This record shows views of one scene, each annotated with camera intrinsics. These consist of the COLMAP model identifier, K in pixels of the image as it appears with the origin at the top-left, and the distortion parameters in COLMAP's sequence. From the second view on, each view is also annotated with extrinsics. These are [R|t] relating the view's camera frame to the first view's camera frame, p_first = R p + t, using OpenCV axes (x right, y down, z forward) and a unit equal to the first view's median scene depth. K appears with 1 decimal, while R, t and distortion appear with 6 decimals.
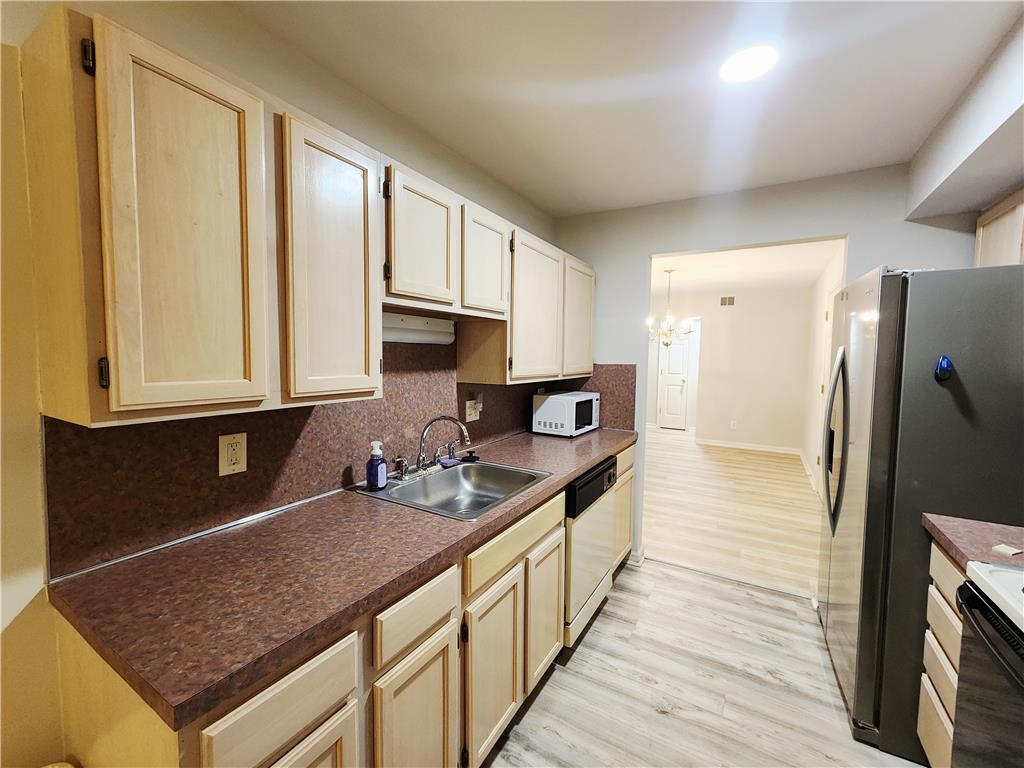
lens RADIAL K [[422.4, 0, 513.4], [0, 422.4, 381.7], [0, 0, 1]] dist [-0.000104, 0.000652]
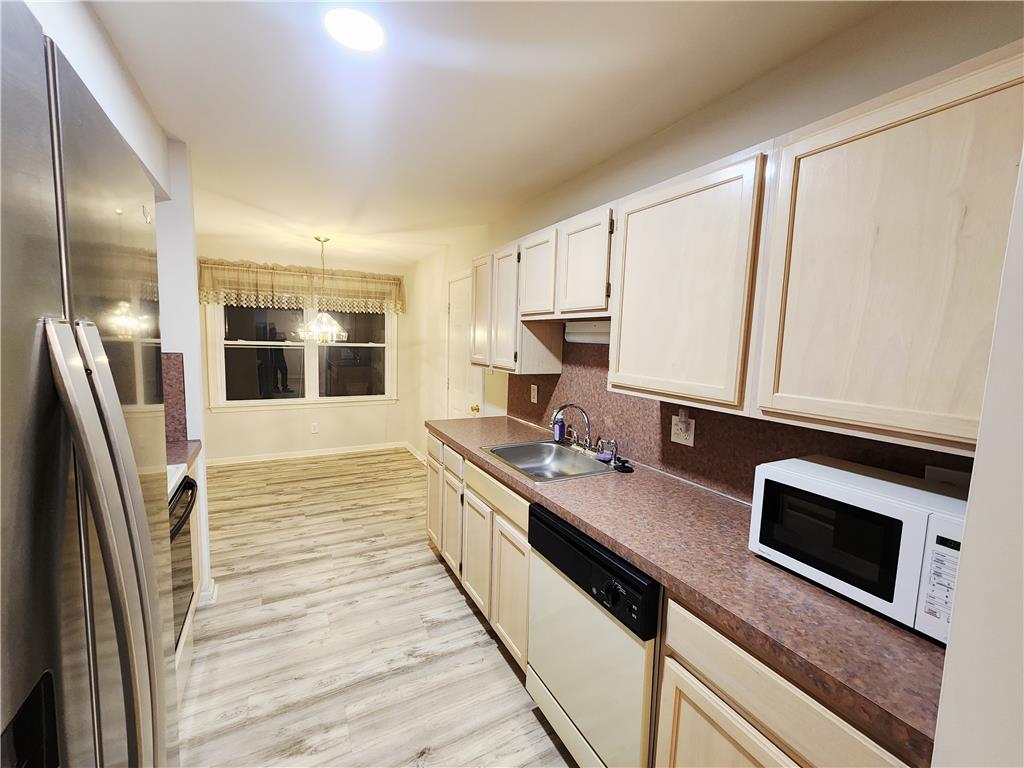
lens RADIAL K [[422.4, 0, 513.4], [0, 422.4, 381.7], [0, 0, 1]] dist [-0.000104, 0.000652]
pose [[-0.513960, 0.057062, -0.855914, 0.856630], [-0.092567, 0.988269, 0.121470, -0.102083], [0.852805, 0.141660, -0.502649, 1.319849]]
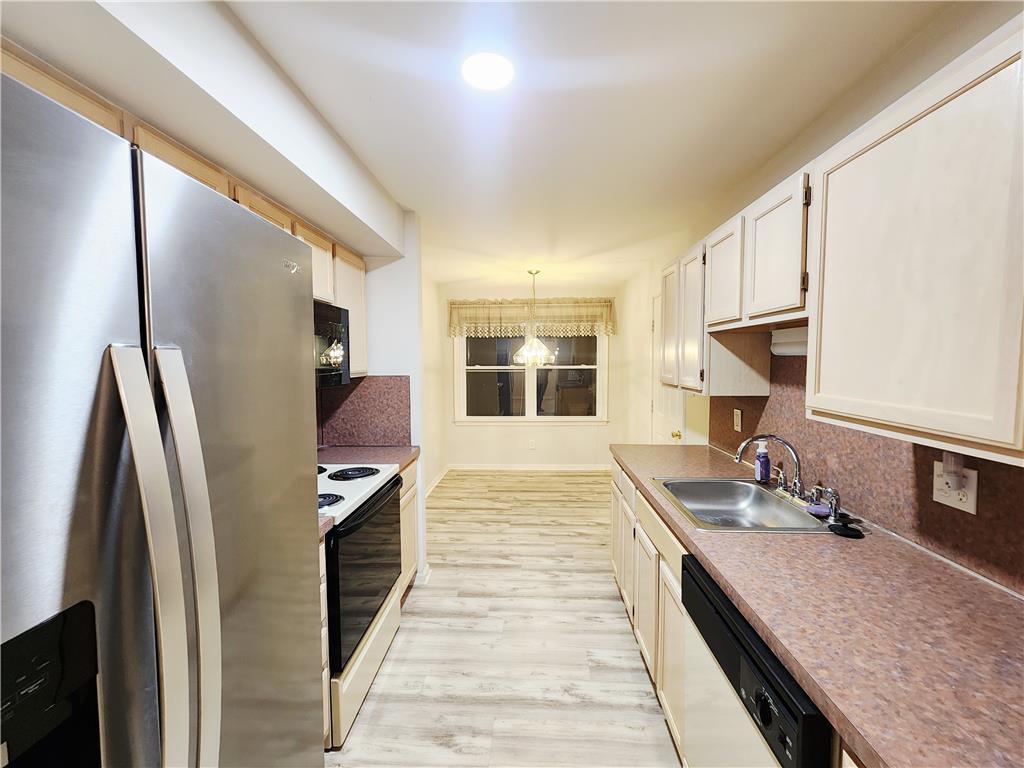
lens RADIAL K [[422.4, 0, 513.4], [0, 422.4, 381.7], [0, 0, 1]] dist [-0.000104, 0.000652]
pose [[-0.884945, 0.016042, -0.465420, 0.693506], [-0.037283, 0.993758, 0.105141, -0.101304], [0.464202, 0.110396, -0.878823, 1.401380]]
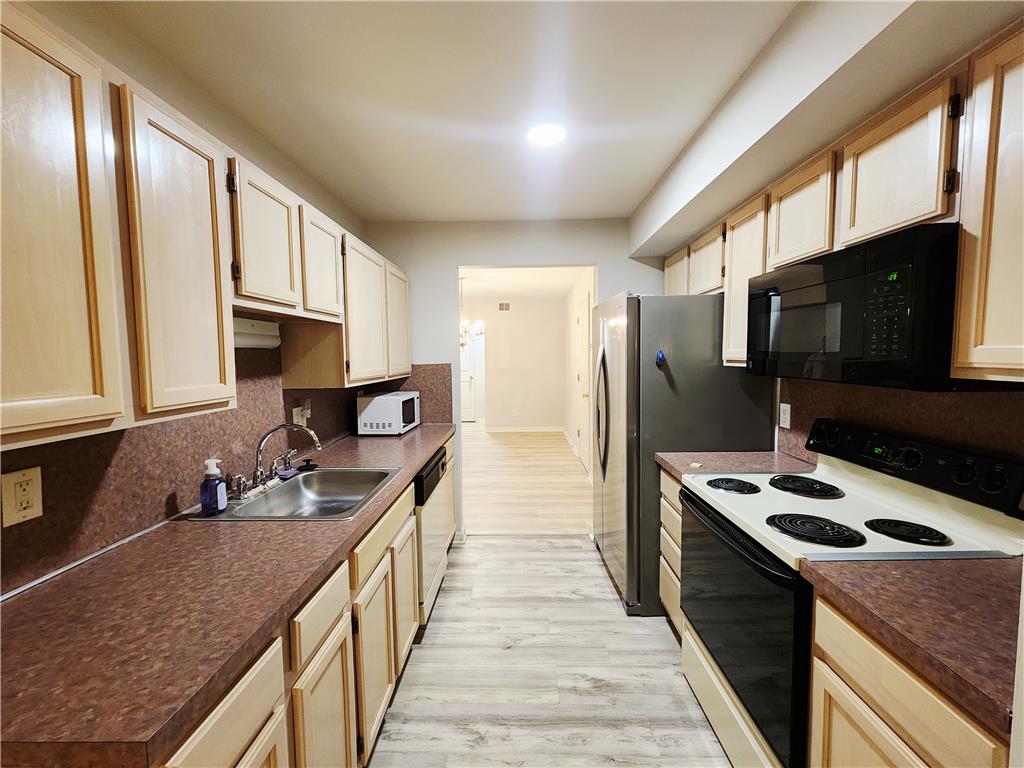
lens RADIAL K [[422.4, 0, 513.4], [0, 422.4, 381.7], [0, 0, 1]] dist [-0.000104, 0.000652]
pose [[0.871644, -0.055323, 0.487008, -0.161196], [0.055878, 0.998348, 0.013402, 0.001847], [-0.486944, 0.015531, 0.873295, -0.072067]]
